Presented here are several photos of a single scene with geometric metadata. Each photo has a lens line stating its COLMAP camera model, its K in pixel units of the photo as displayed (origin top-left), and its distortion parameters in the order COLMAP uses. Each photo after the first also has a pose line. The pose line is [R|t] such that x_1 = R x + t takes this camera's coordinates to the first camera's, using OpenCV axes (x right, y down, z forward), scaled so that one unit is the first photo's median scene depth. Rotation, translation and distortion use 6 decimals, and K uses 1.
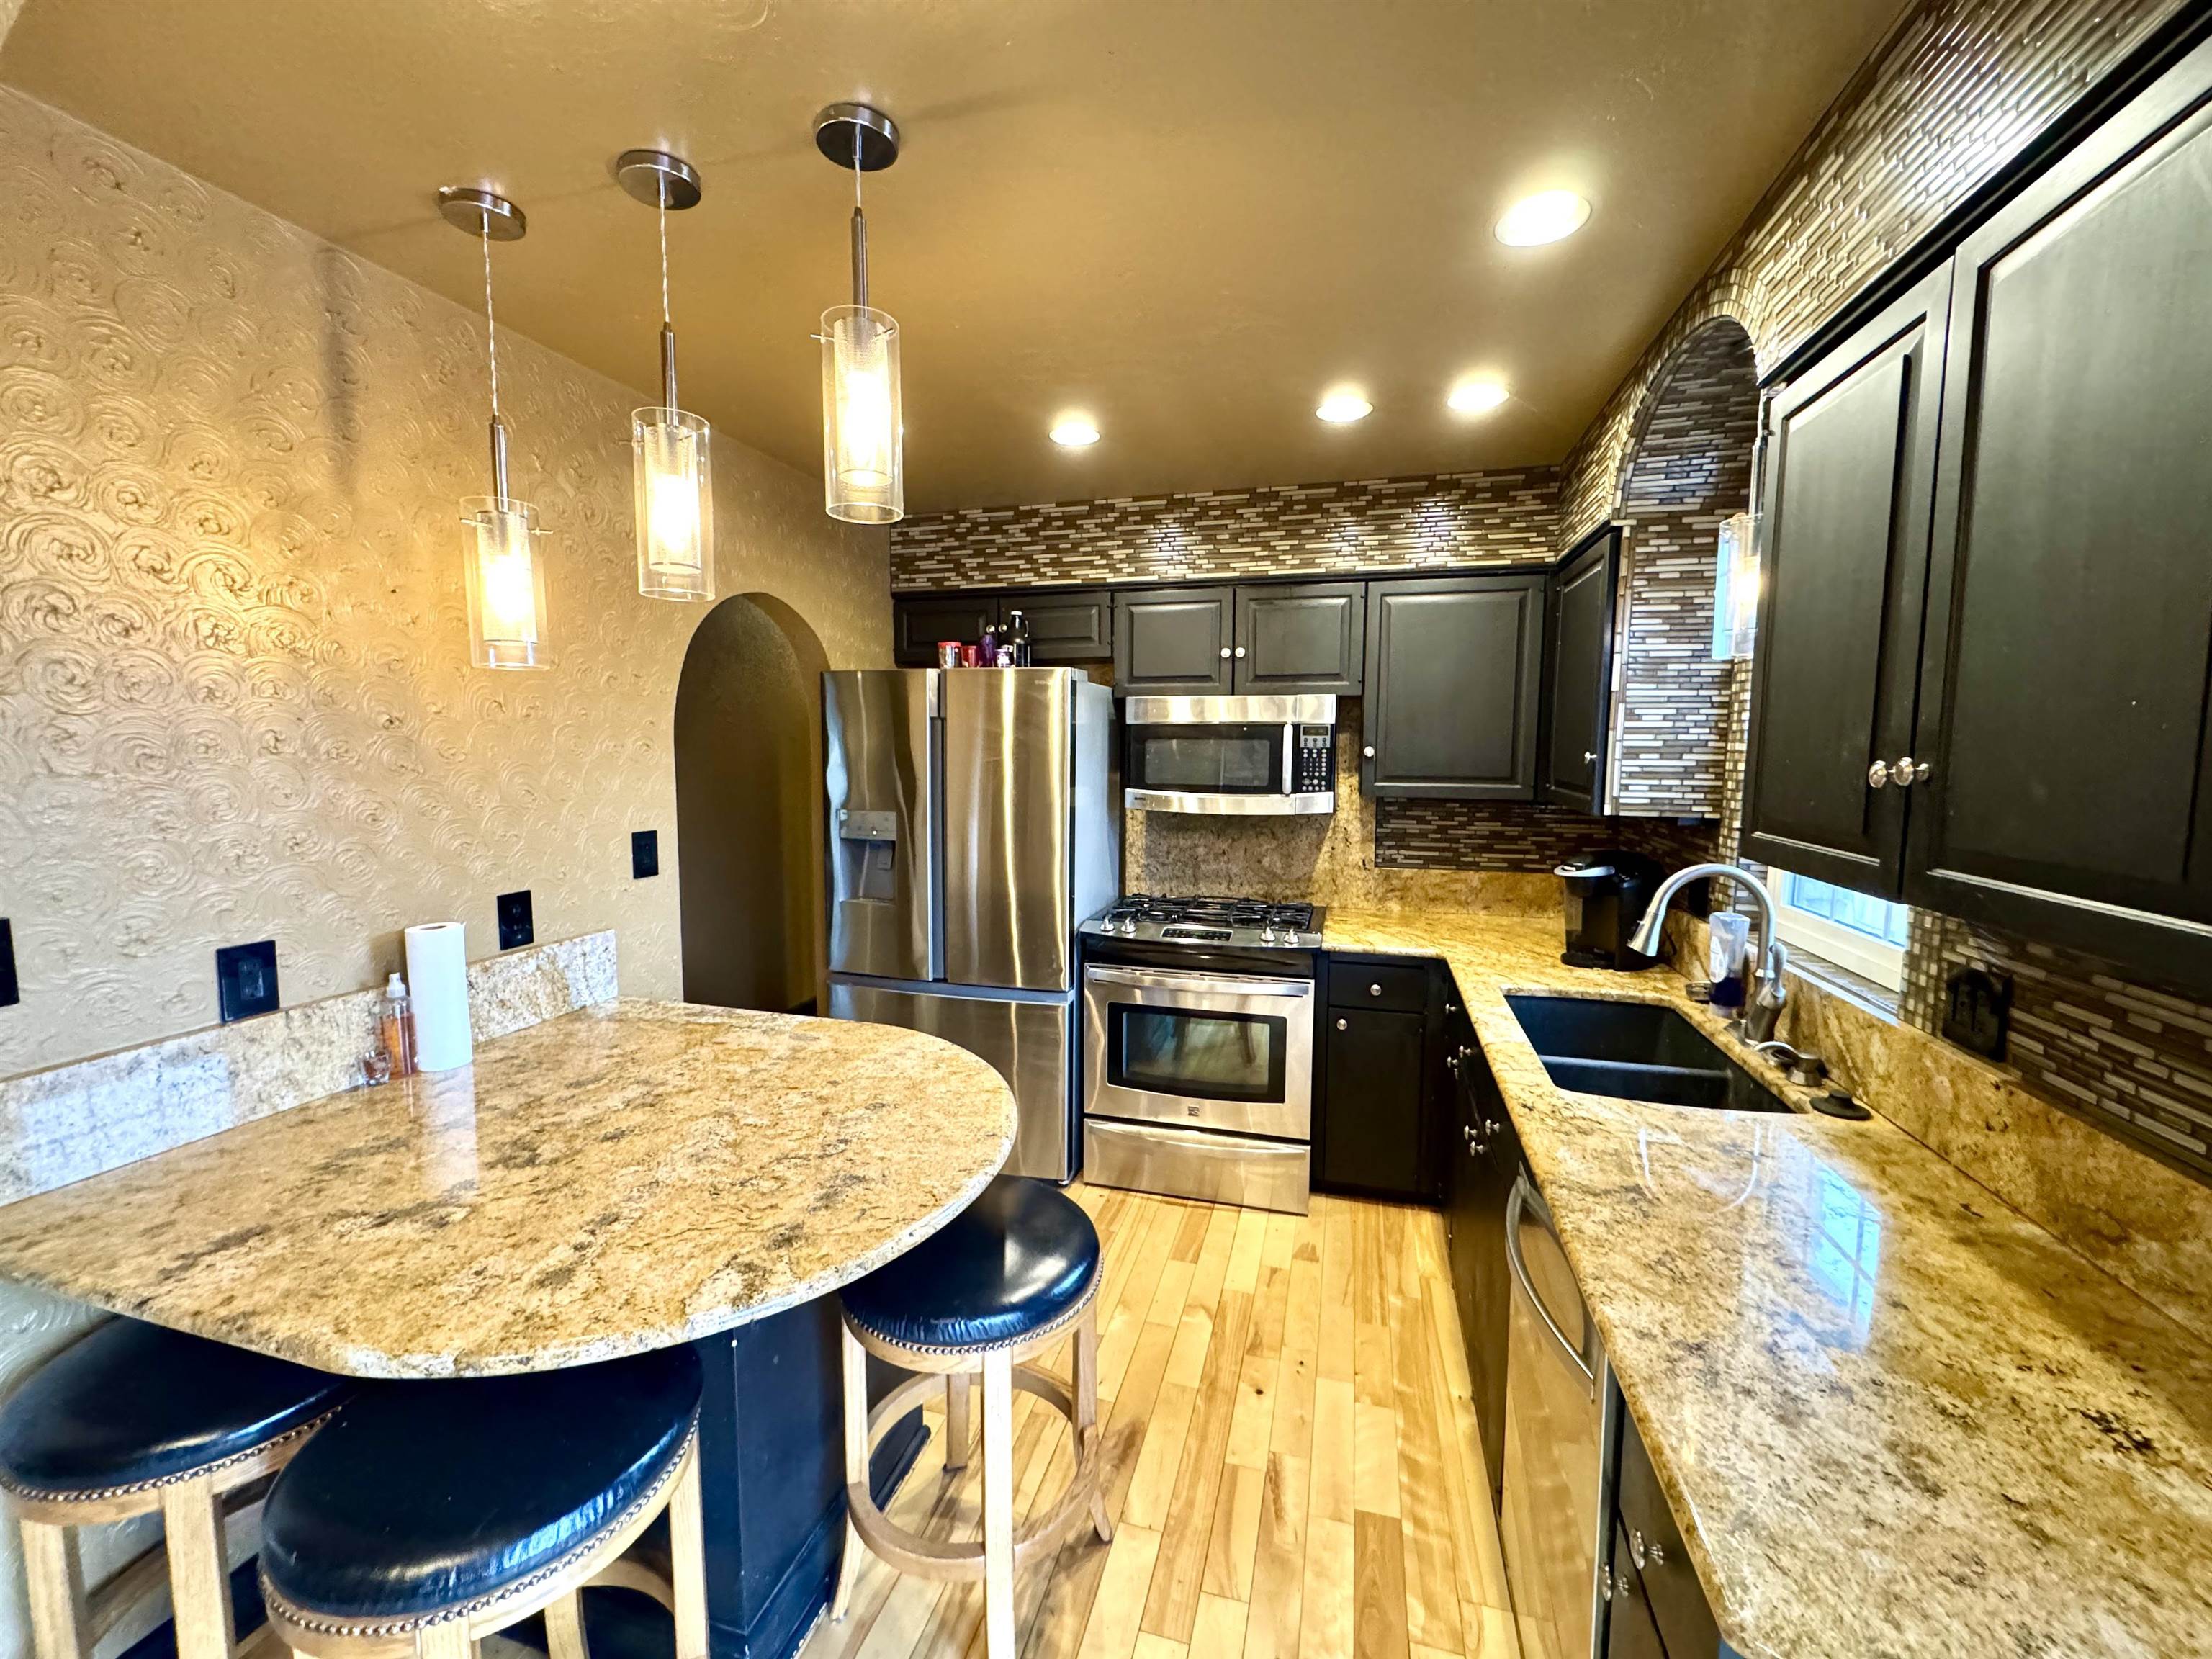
lens RADIAL K [[879.0, 0, 1105.7], [0, 879.0, 828.2], [0, 0, 1]] dist [-0.003559, 0.000115]
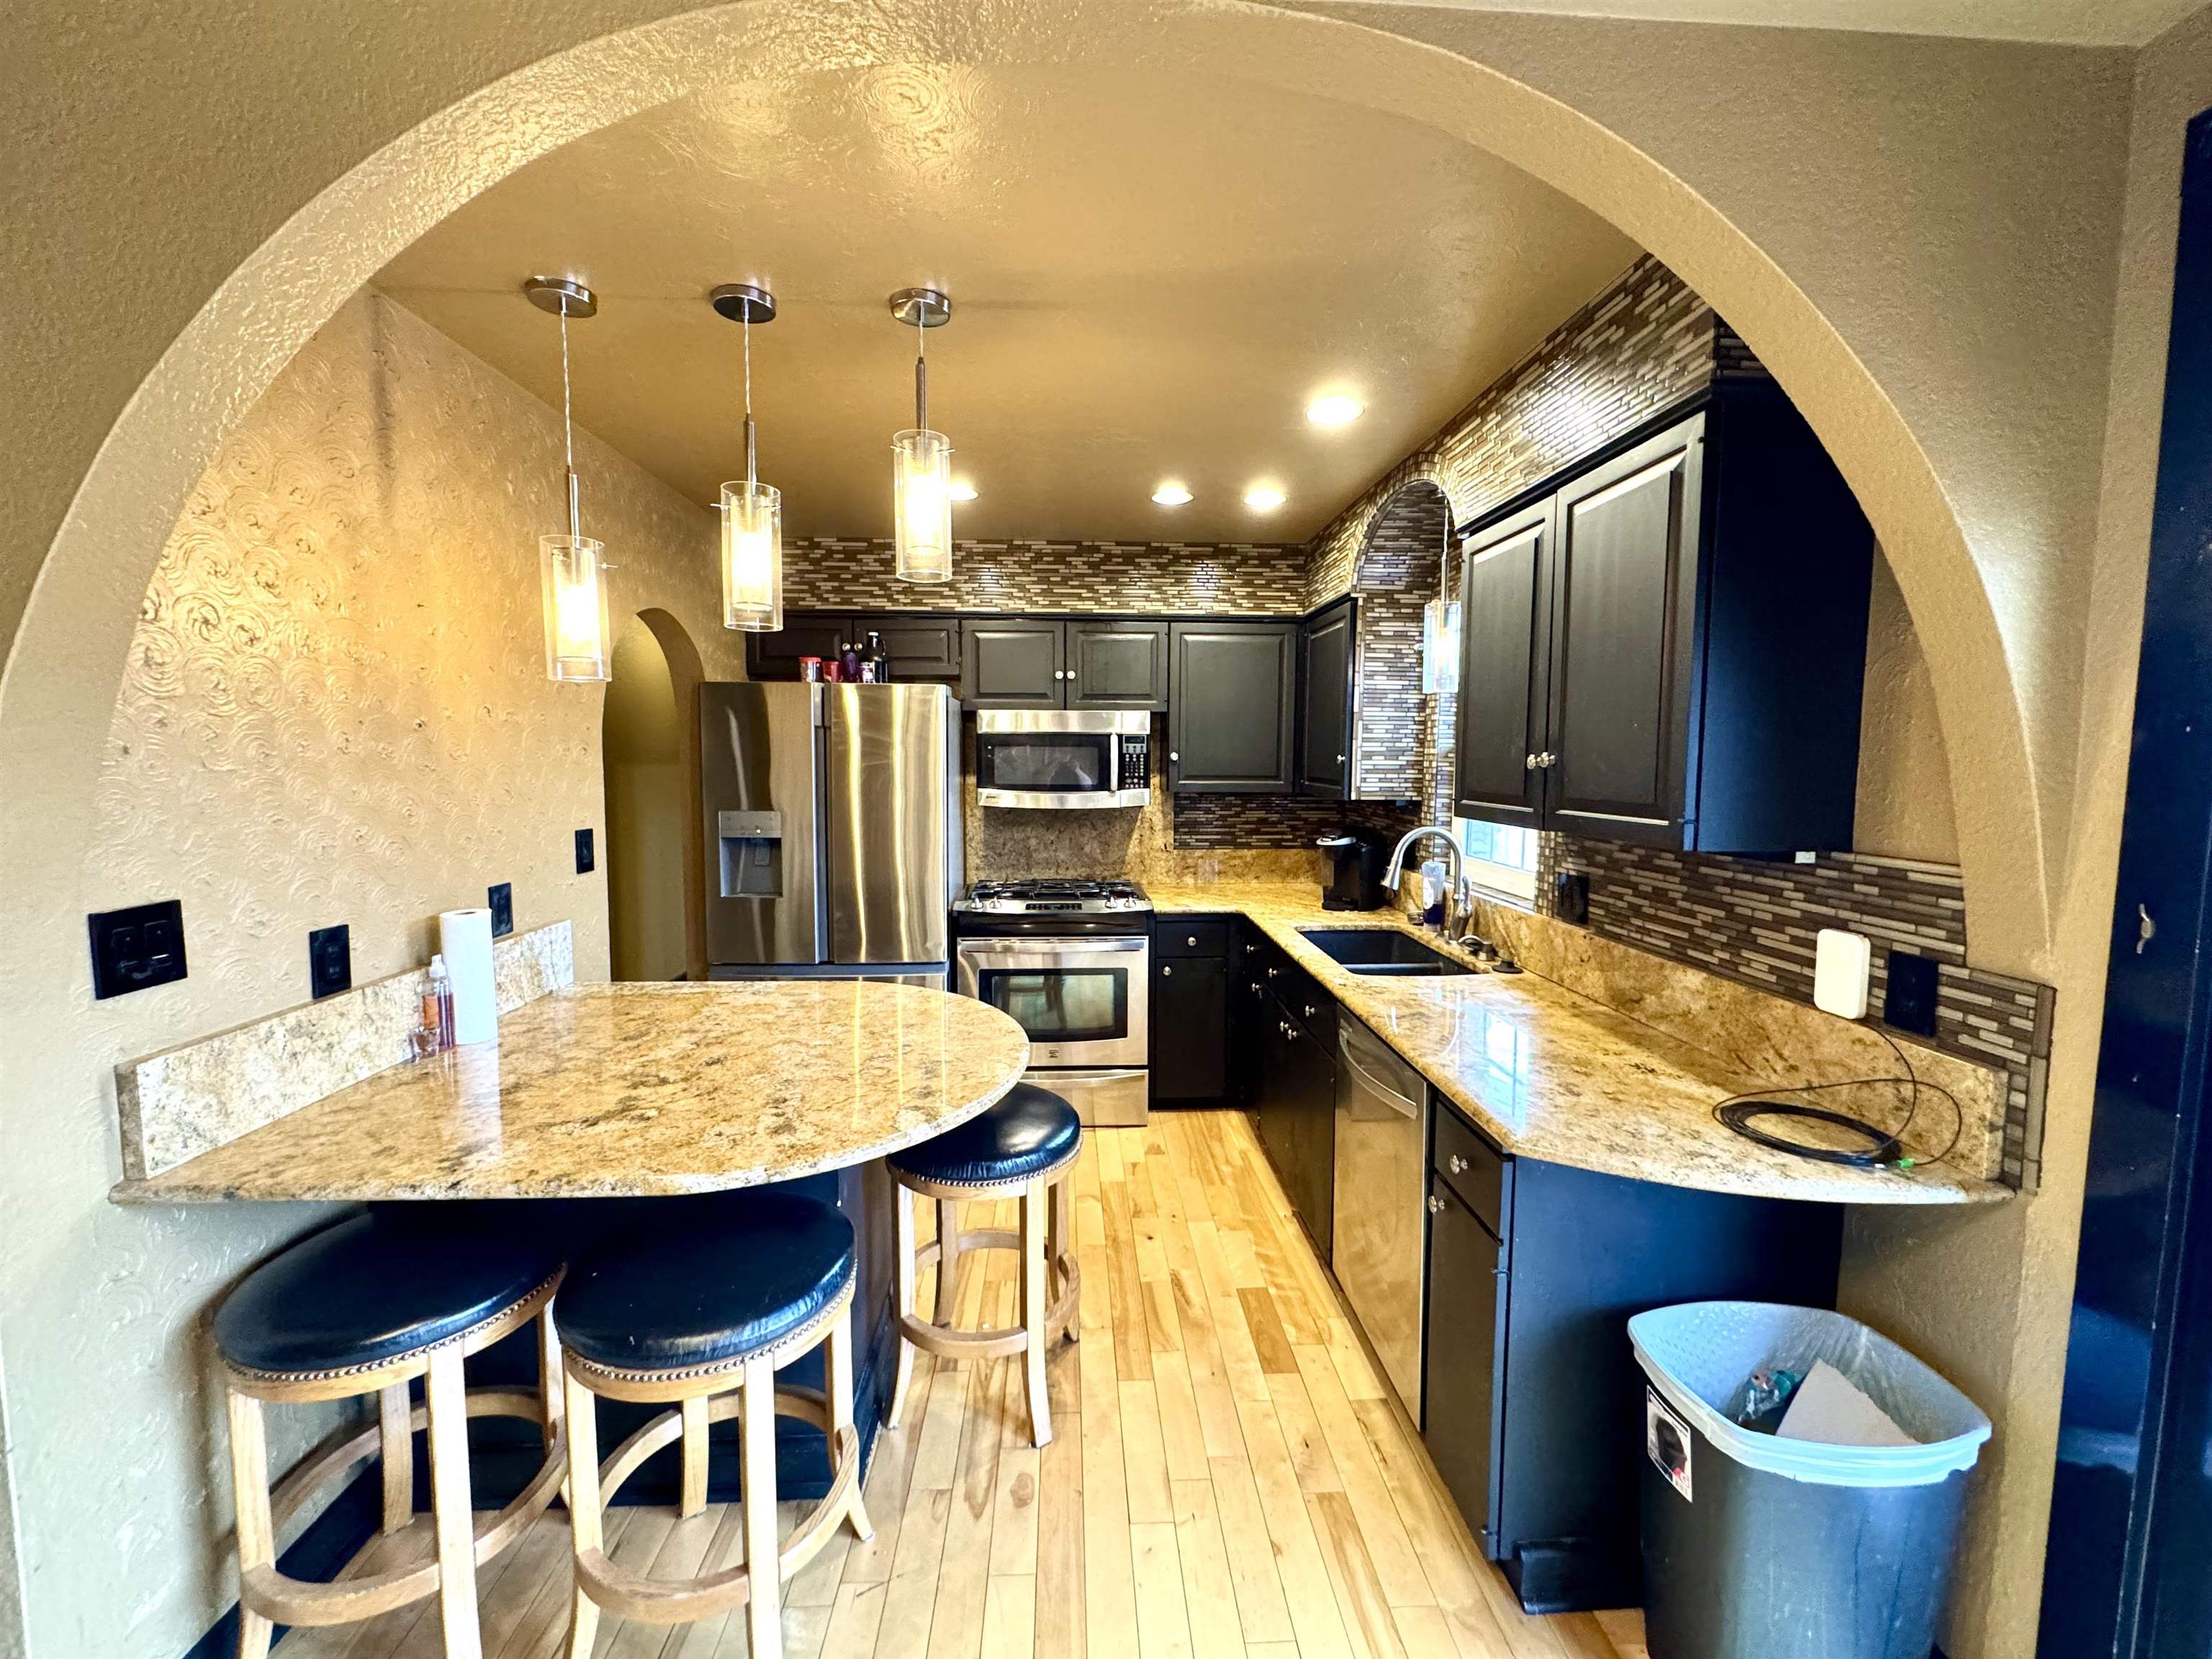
lens RADIAL K [[879.0, 0, 1105.7], [0, 879.0, 828.1], [0, 0, 1]] dist [-0.003559, 0.000115]
pose [[0.948040, -0.026961, 0.317007, -0.331436], [0.031057, 0.999487, -0.007873, 0.038092], [-0.316632, 0.017309, 0.948391, -0.278074]]
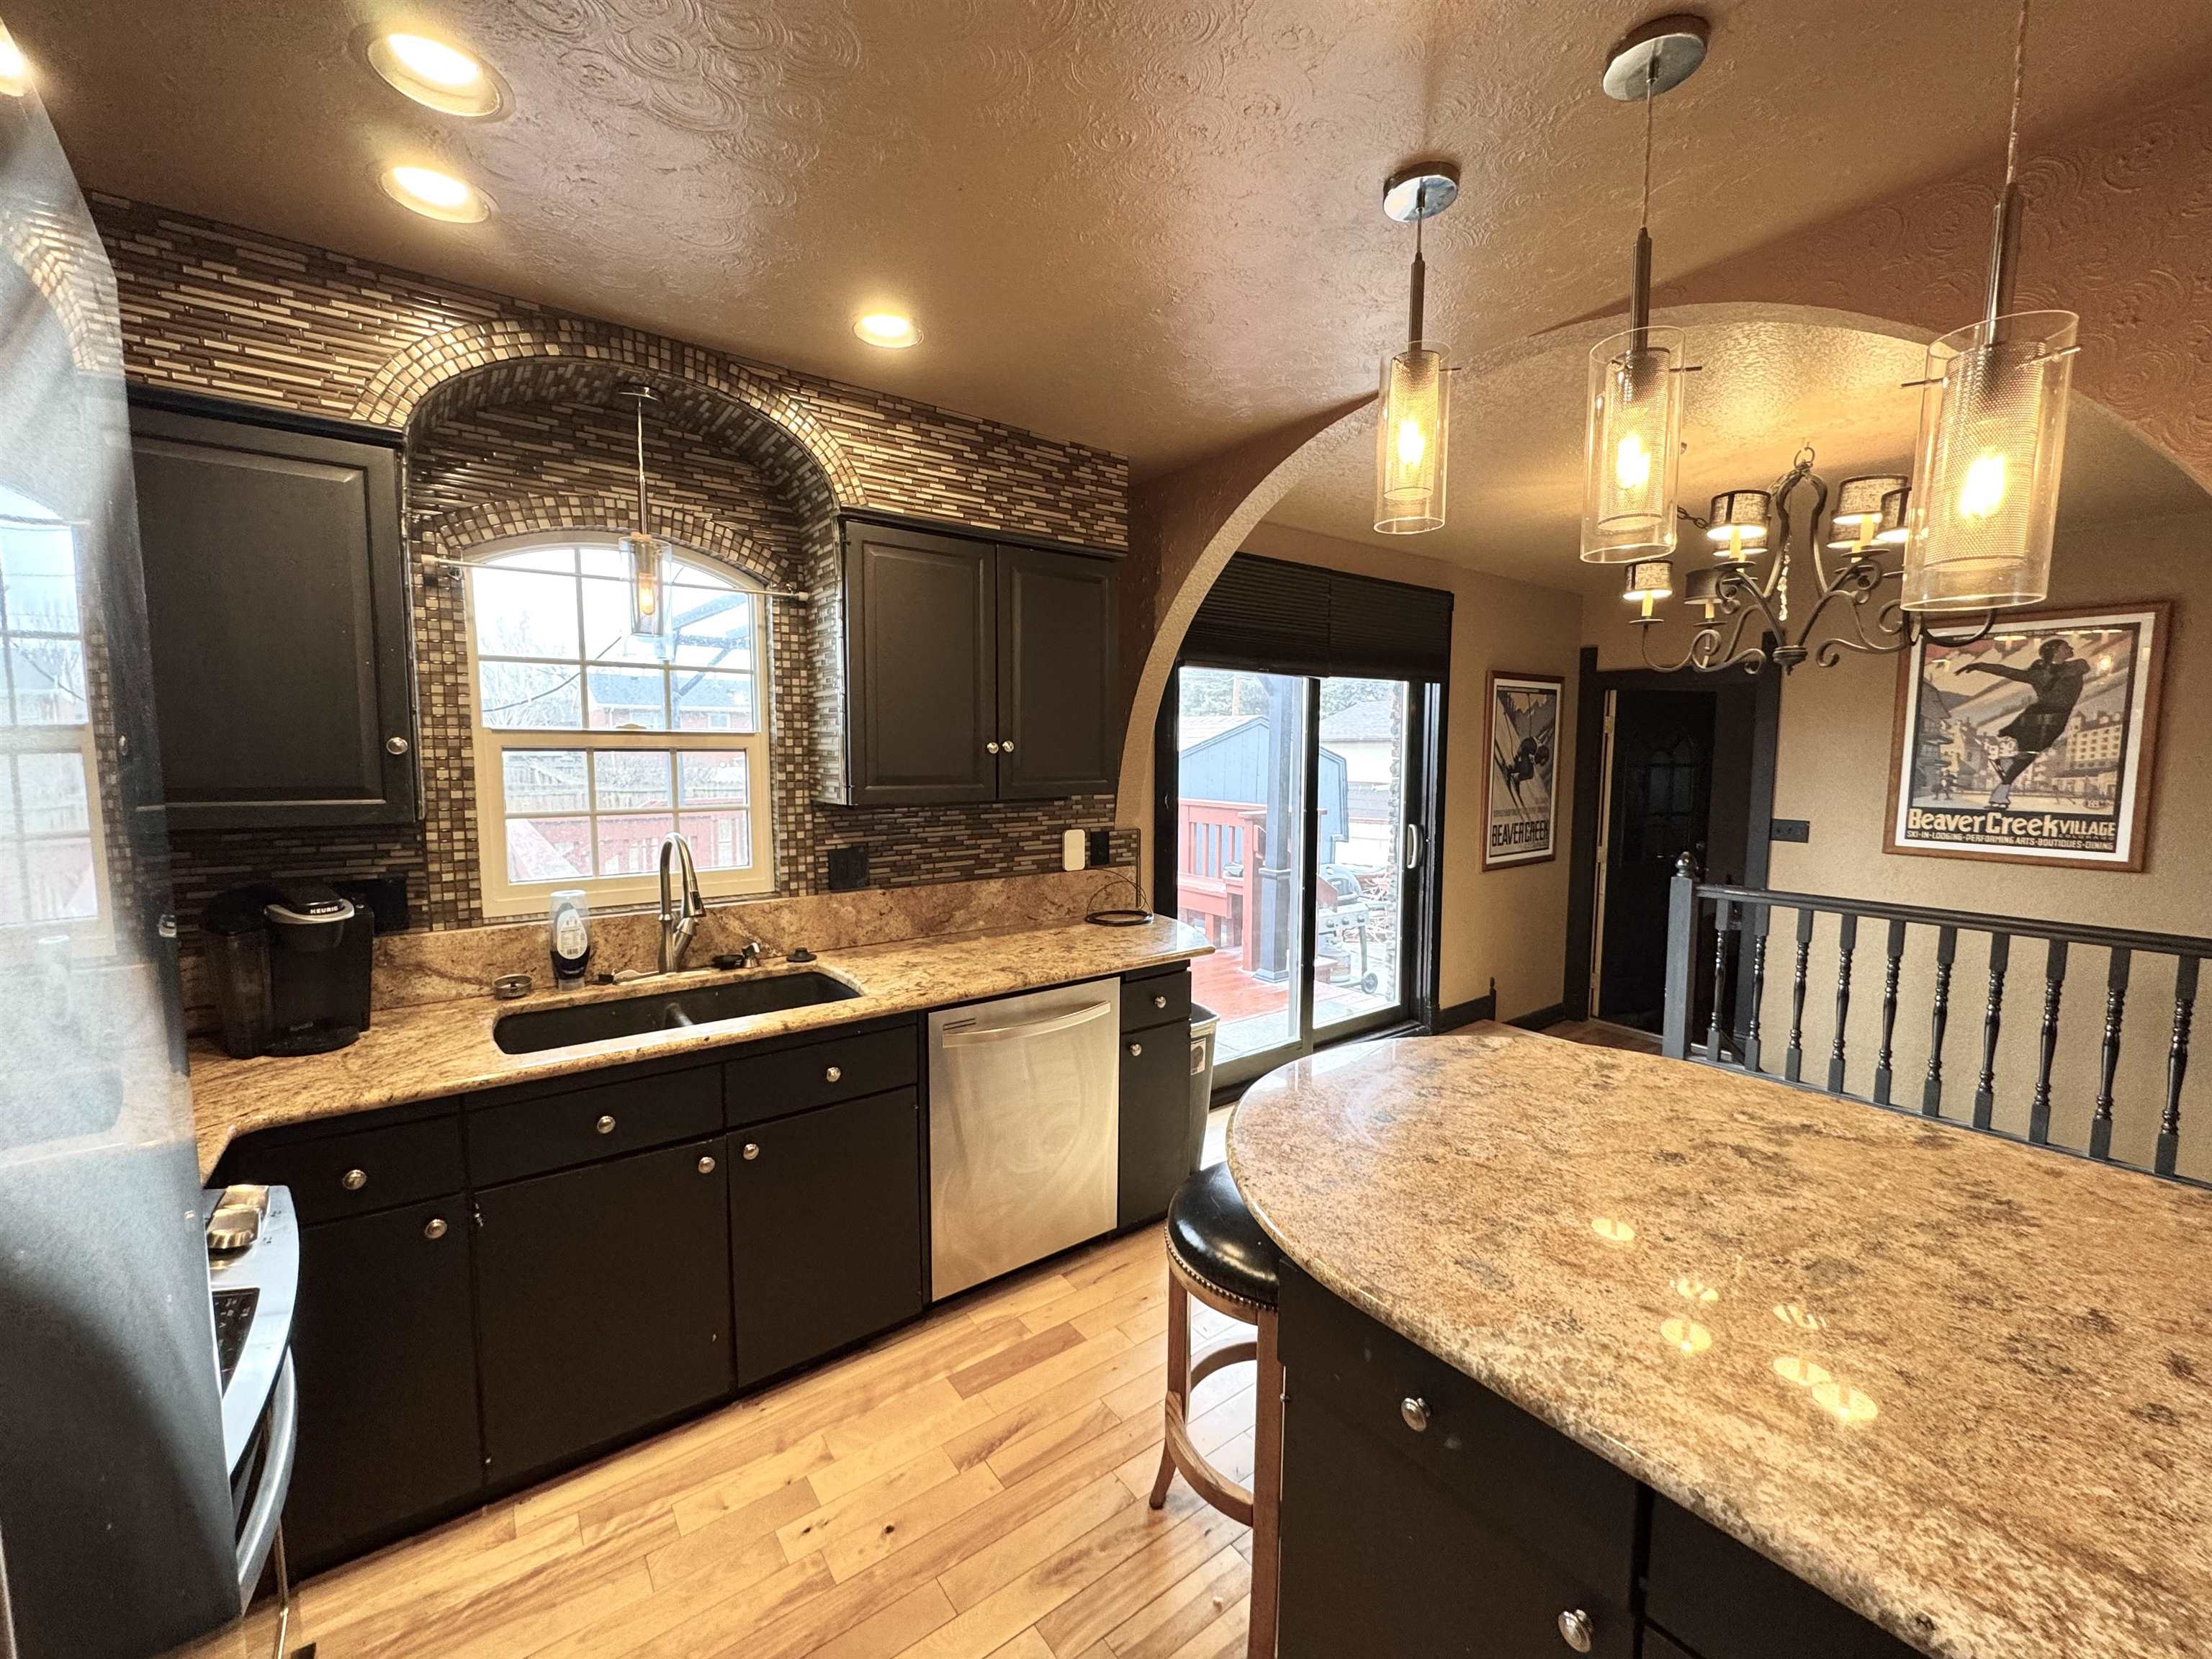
lens RADIAL K [[879.0, 0, 1104.9], [0, 879.0, 826.6], [0, 0, 1]] dist [-0.003559, 0.000115]
pose [[-0.791746, -0.062765, 0.607617, -0.493389], [0.051300, 0.984361, 0.168527, -0.140367], [-0.608692, 0.164601, -0.776144, 1.593591]]
